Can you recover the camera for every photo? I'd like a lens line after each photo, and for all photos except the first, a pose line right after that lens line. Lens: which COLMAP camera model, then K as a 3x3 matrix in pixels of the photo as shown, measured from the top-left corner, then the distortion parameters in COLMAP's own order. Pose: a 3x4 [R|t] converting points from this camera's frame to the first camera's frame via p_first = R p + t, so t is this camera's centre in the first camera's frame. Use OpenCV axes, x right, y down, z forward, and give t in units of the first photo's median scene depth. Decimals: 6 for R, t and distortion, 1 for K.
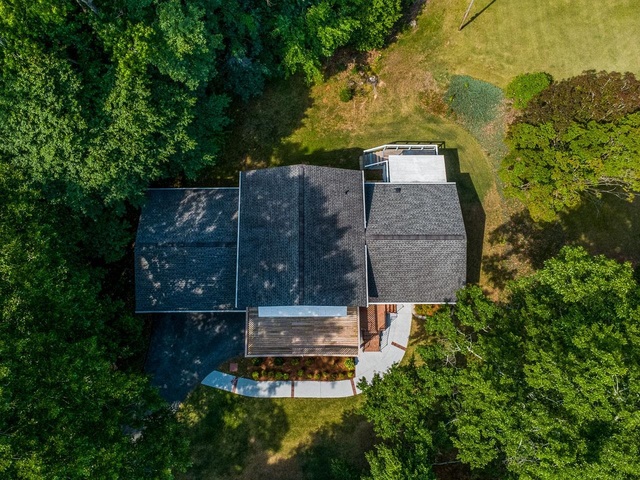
lens RADIAL K [[444.9, 0, 319.5], [0, 444.9, 239.5], [0, 0, 1]] dist [0.004411, -0.000381]
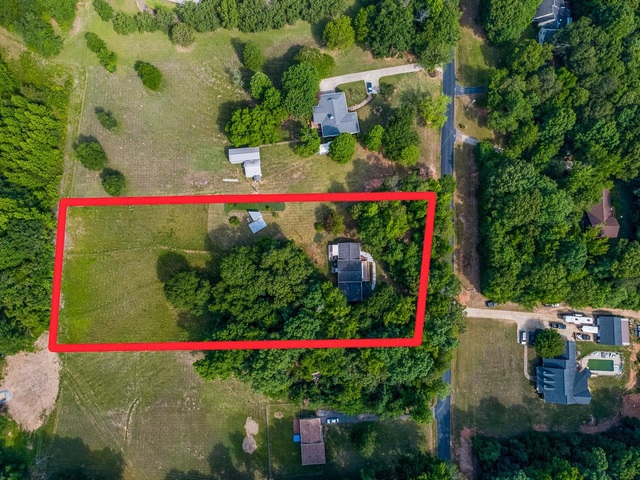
lens RADIAL K [[444.9, 0, 320.2], [0, 444.9, 240.2], [0, 0, 1]] dist [0.004411, -0.000381]
pose [[-0.008250, -0.993926, 0.109739, -0.244411], [0.967744, 0.019698, 0.251163, -1.669949], [-0.251799, 0.108271, 0.961704, -4.088063]]
